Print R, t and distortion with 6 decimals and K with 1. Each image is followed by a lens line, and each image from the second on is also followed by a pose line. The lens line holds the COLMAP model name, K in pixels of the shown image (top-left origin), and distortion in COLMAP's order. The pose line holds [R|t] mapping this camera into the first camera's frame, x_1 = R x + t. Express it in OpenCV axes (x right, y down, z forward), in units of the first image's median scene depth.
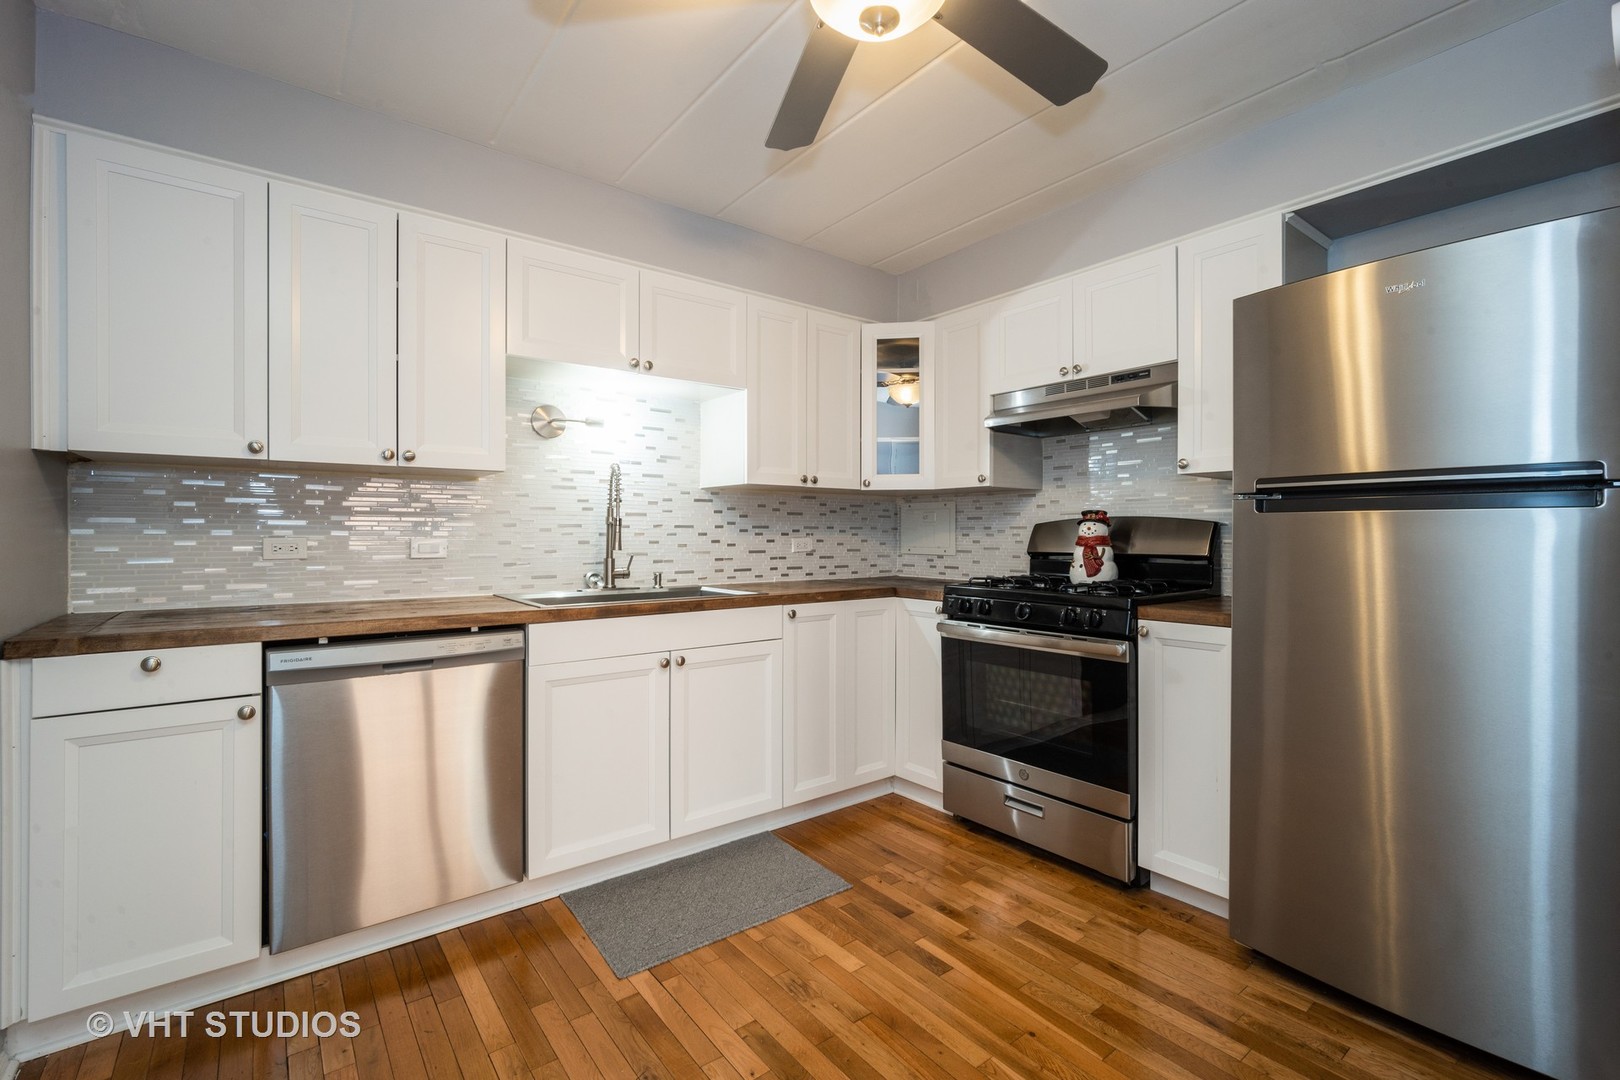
lens RADIAL K [[709.1, 0, 801.4], [0, 709.1, 537.7], [0, 0, 1]] dist [-0.009518, 0.003312]
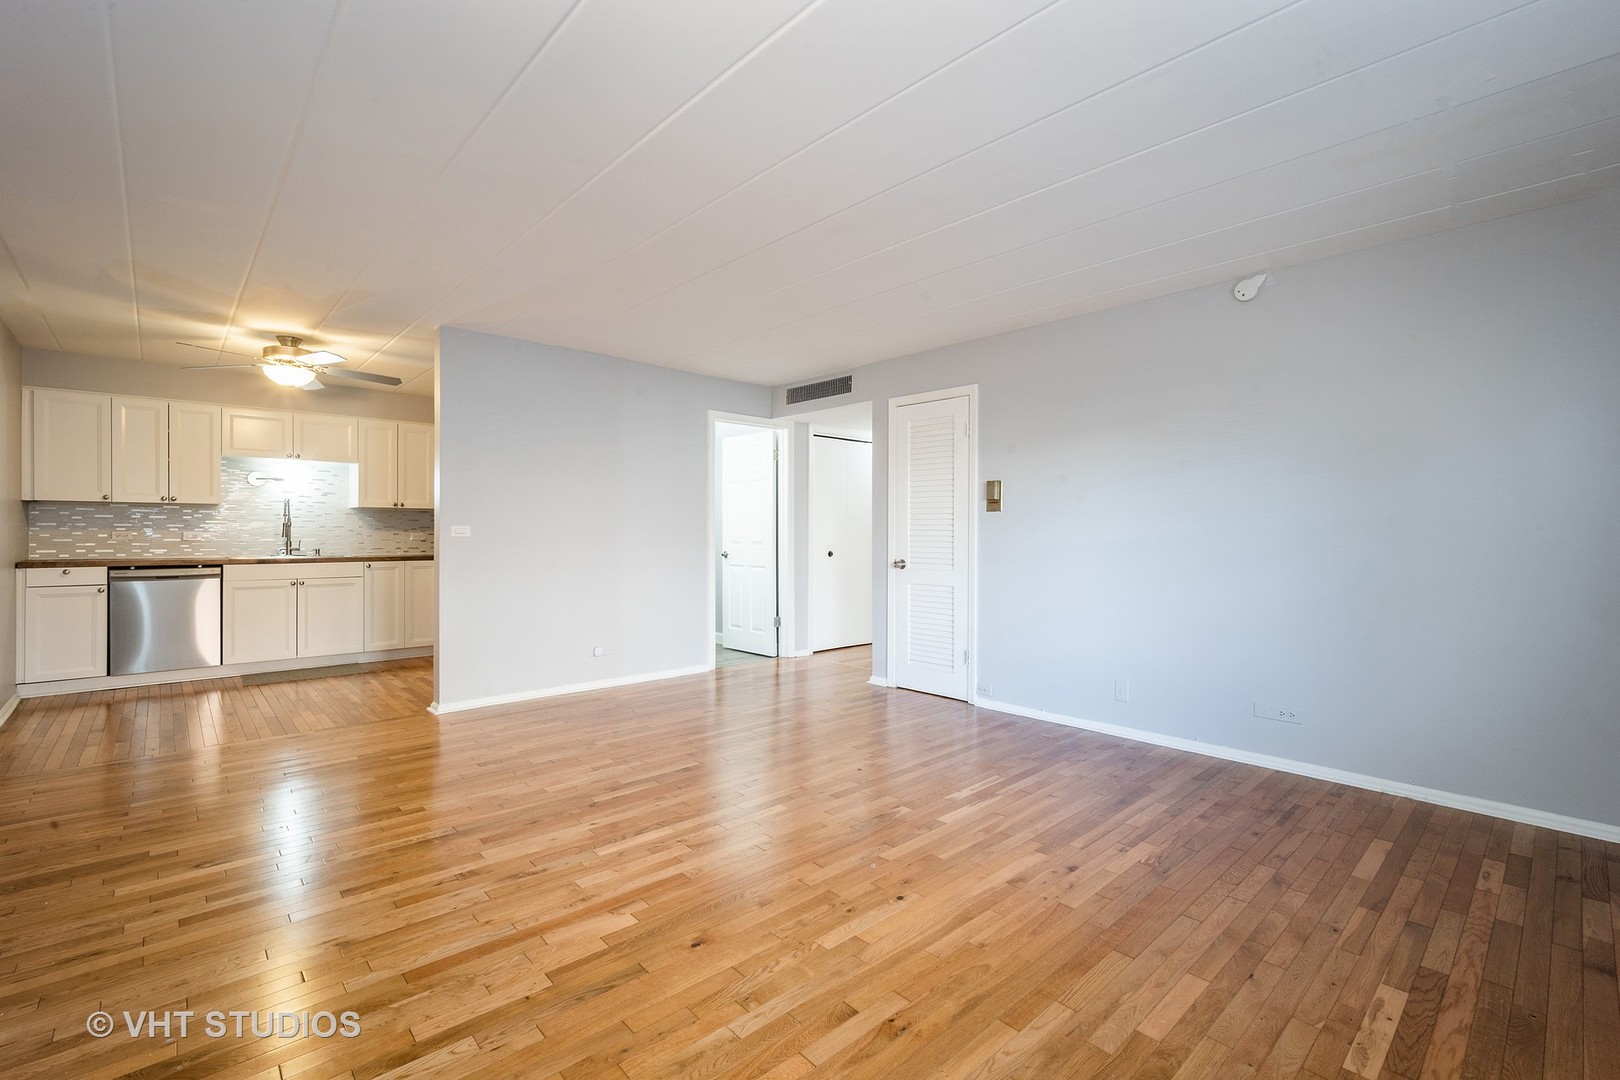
lens RADIAL K [[709.1, 0, 801.4], [0, 709.1, 537.7], [0, 0, 1]] dist [-0.009518, 0.003312]
pose [[0.996041, 0.001085, 0.088890, 1.355591], [-0.001281, 0.999997, 0.002145, 0.013842], [-0.088888, -0.002251, 0.996039, -1.591607]]
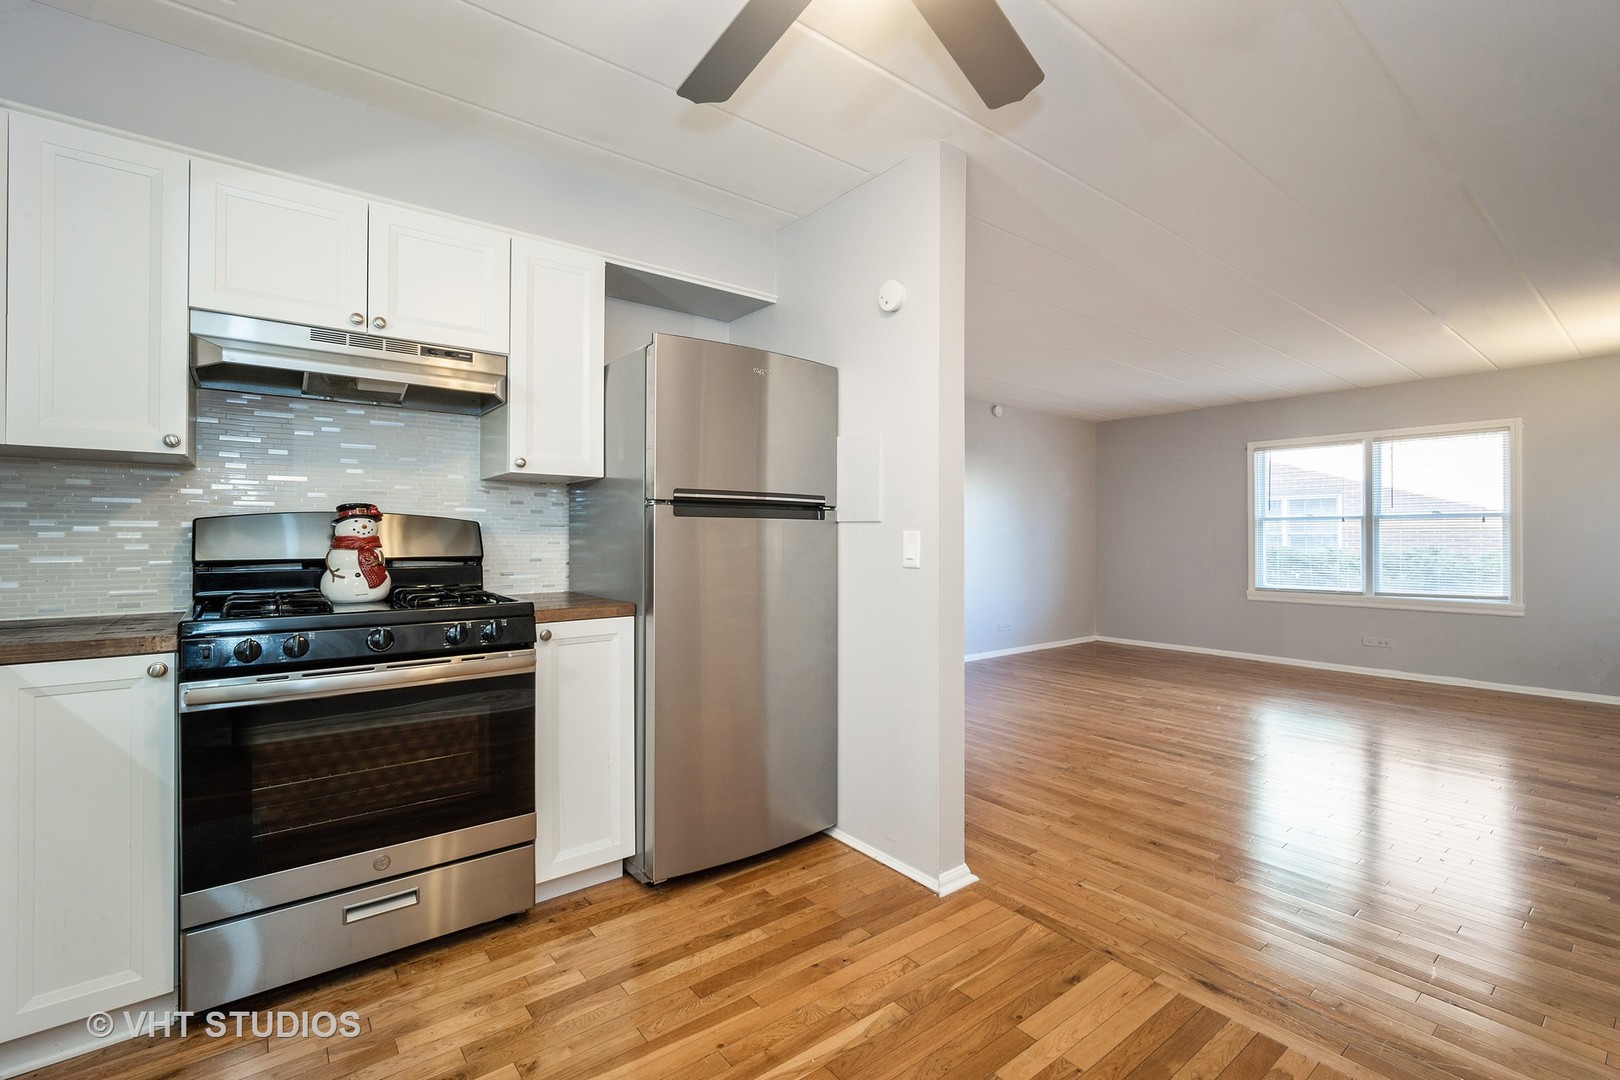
lens RADIAL K [[709.1, 0, 801.4], [0, 709.1, 537.7], [0, 0, 1]] dist [-0.009518, 0.003312]
pose [[-0.007871, -0.001621, 0.999968, -0.472365], [0.004307, 0.999989, 0.001655, 0.000074], [-0.999960, 0.004320, -0.007863, 0.650007]]
